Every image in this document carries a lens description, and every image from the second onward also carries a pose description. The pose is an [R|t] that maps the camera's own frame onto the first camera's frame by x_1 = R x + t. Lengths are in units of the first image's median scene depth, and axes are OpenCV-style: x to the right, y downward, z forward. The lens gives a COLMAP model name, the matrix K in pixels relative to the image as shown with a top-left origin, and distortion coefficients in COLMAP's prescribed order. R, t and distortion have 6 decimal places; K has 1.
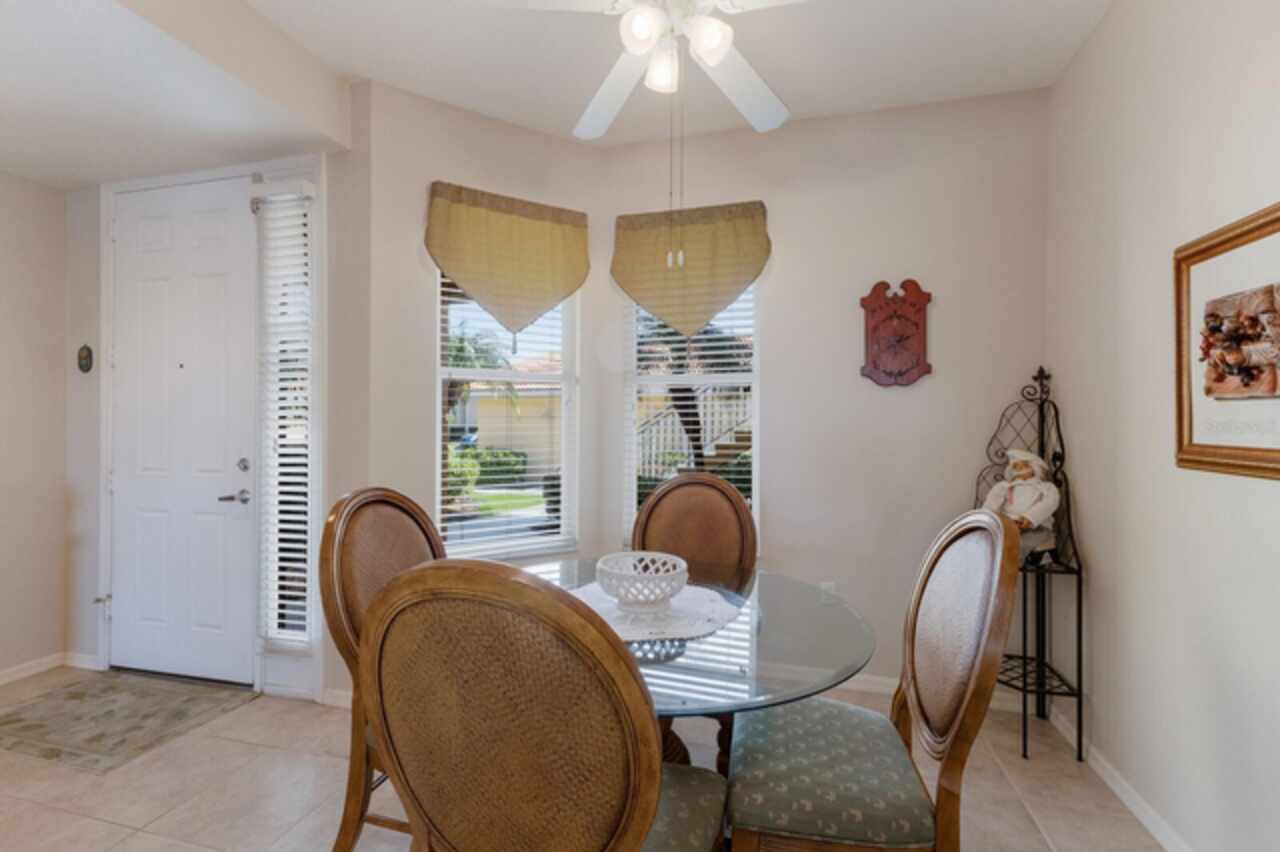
lens RADIAL K [[555.7, 0, 646.2], [0, 555.7, 424.2], [0, 0, 1]] dist [0.017390, -0.000965]
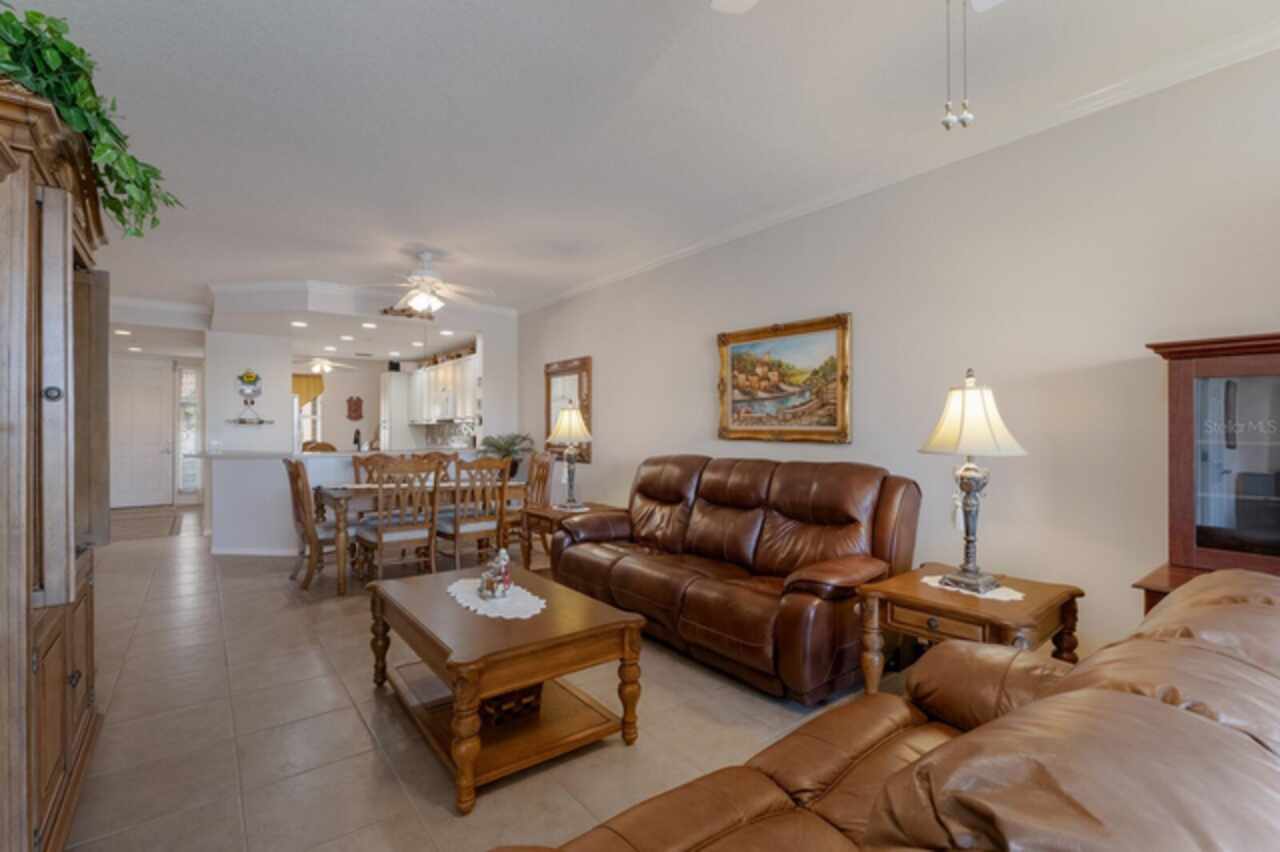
lens RADIAL K [[573.8, 0, 640.0], [0, 573.8, 420.6], [0, 0, 1]] dist [-0.005889, 0.002934]
pose [[0.606279, 0.005265, 0.795235, -1.785106], [-0.002828, 0.999986, -0.004464, -0.053237], [-0.795247, 0.000457, 0.606285, -3.536247]]
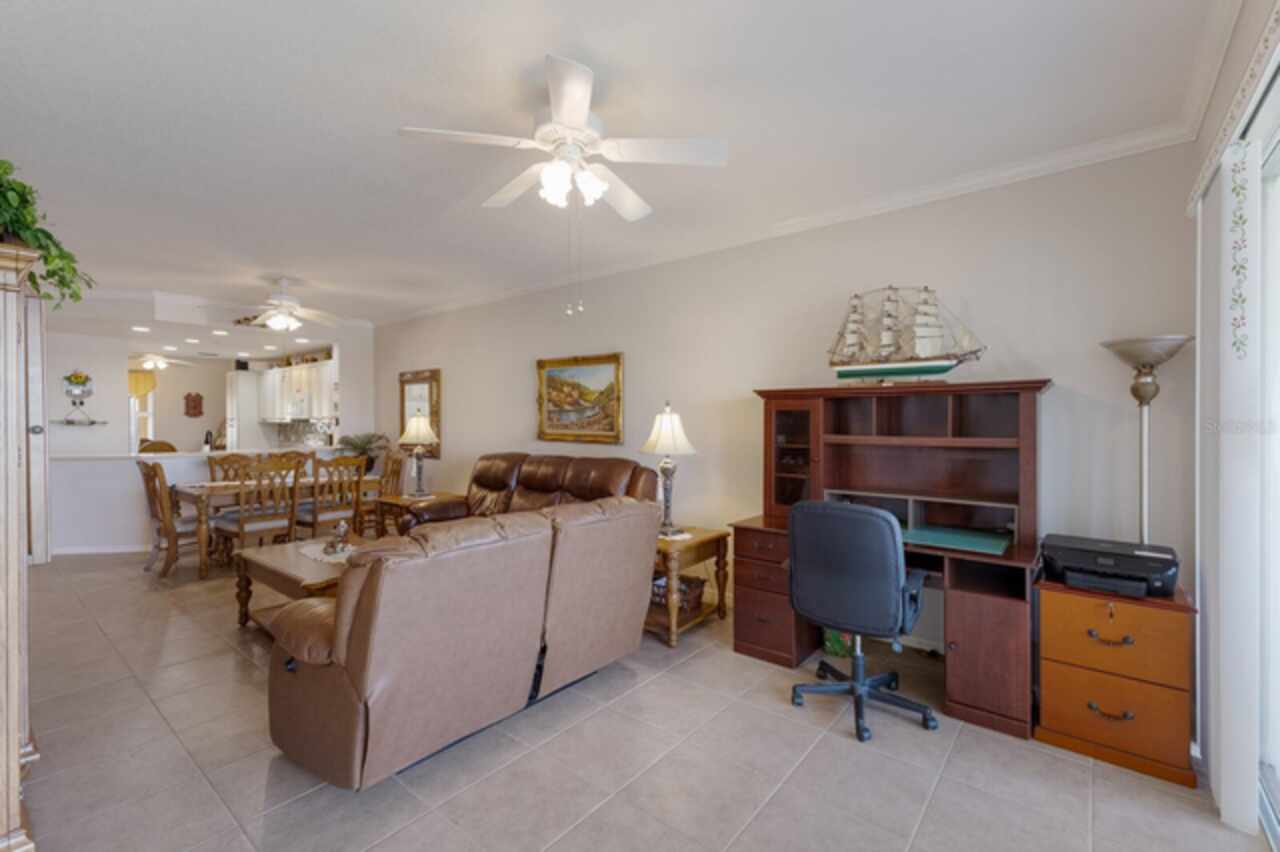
lens RADIAL K [[555.7, 0, 640.0], [0, 555.7, 420.5], [0, 0, 1]] dist [0.017390, -0.000965]
pose [[0.411560, -0.008473, 0.911344, -2.085691], [-0.003931, 0.999931, 0.011071, -0.105632], [-0.911374, -0.008139, 0.411498, -3.924531]]
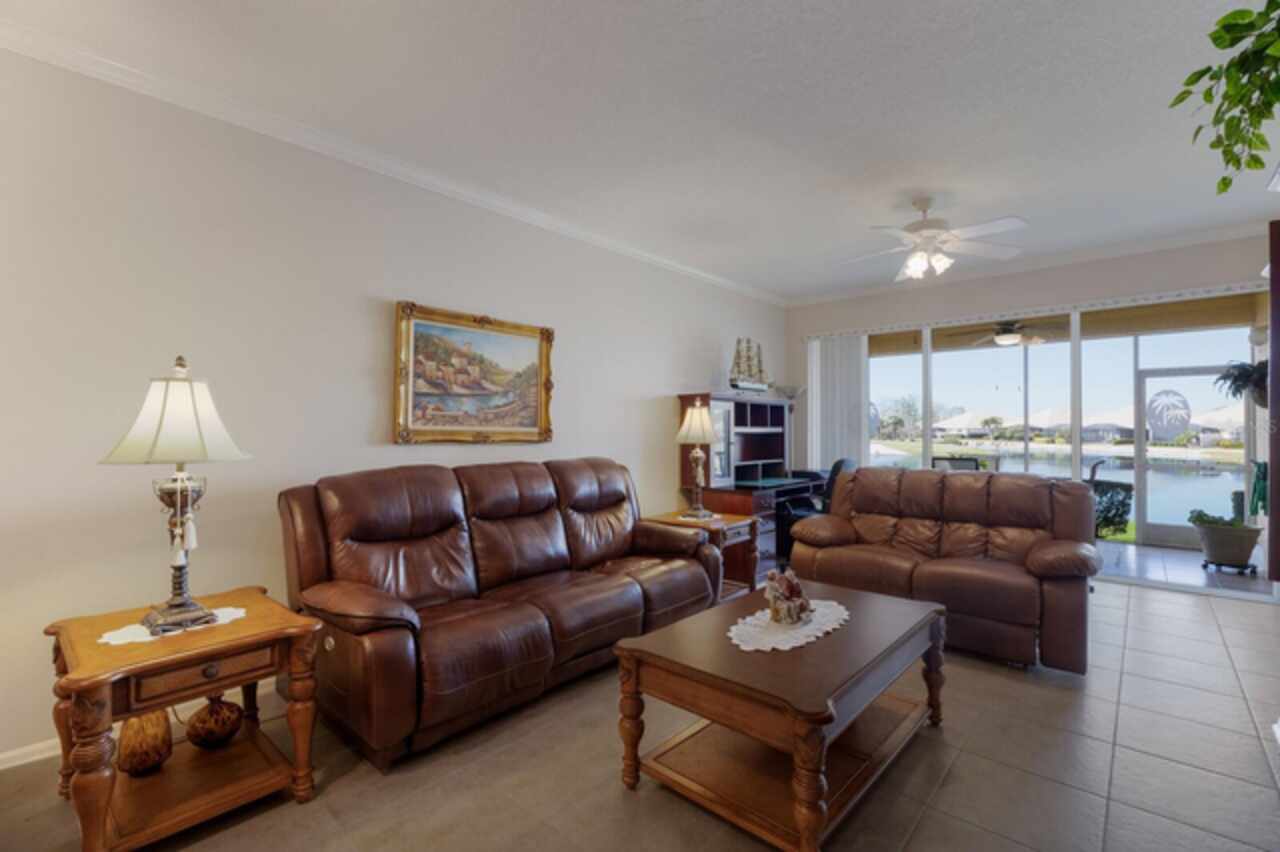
lens RADIAL K [[573.8, 0, 641.1], [0, 573.8, 421.2], [0, 0, 1]] dist [-0.005889, 0.002934]
pose [[-0.893996, -0.003487, 0.448062, -1.344317], [-0.013242, 0.999739, -0.018641, -0.039423], [-0.447880, -0.022598, -0.893808, -1.894759]]
